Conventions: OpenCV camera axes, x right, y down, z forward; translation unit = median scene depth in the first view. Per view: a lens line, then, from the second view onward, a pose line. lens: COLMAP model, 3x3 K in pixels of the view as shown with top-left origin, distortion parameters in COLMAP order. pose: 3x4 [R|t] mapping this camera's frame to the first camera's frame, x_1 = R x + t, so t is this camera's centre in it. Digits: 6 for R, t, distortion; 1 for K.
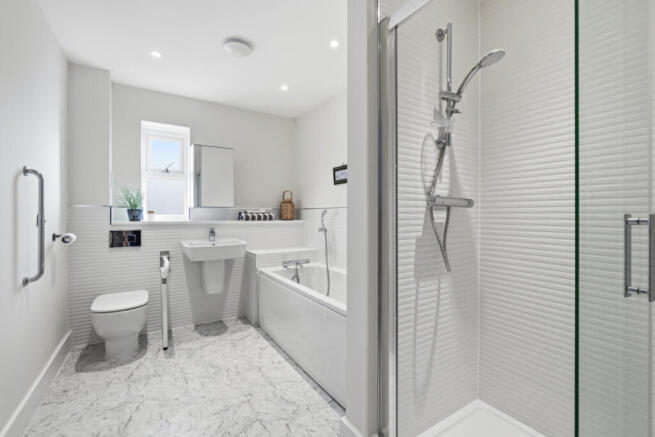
lens RADIAL K [[286.5, 0, 327.4], [0, 286.5, 218.5], [0, 0, 1]] dist [-0.004695, 0.000376]
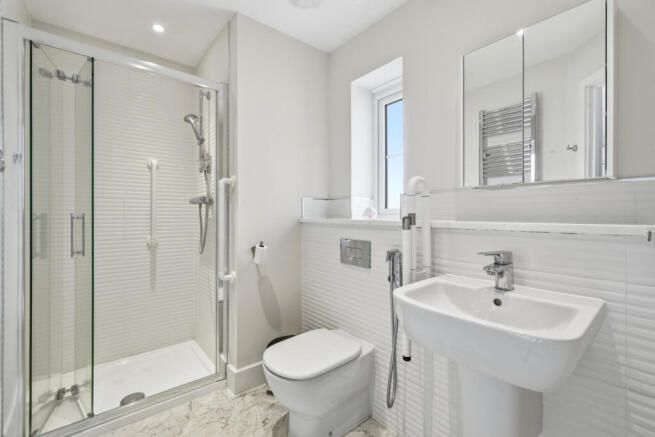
lens RADIAL K [[286.5, 0, 328.6], [0, 286.5, 216.8], [0, 0, 1]] dist [-0.004695, 0.000376]
pose [[0.032106, -0.001371, 0.999484, -0.875367], [-0.000333, 0.999999, 0.001382, 0.003583], [-0.999484, -0.000377, 0.032106, -0.845443]]
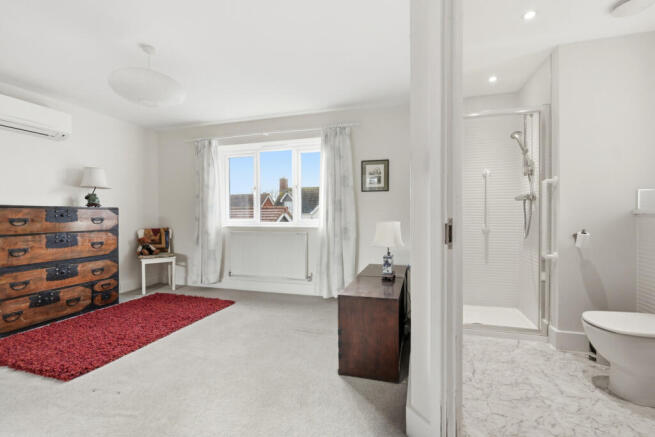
lens RADIAL K [[286.5, 0, 328.8], [0, 286.5, 217.0], [0, 0, 1]] dist [-0.004695, 0.000376]
pose [[0.857976, -0.006489, 0.513648, -1.822389], [0.004048, 0.999975, 0.005872, 0.048415], [-0.513673, -0.002959, 0.857981, -1.219439]]
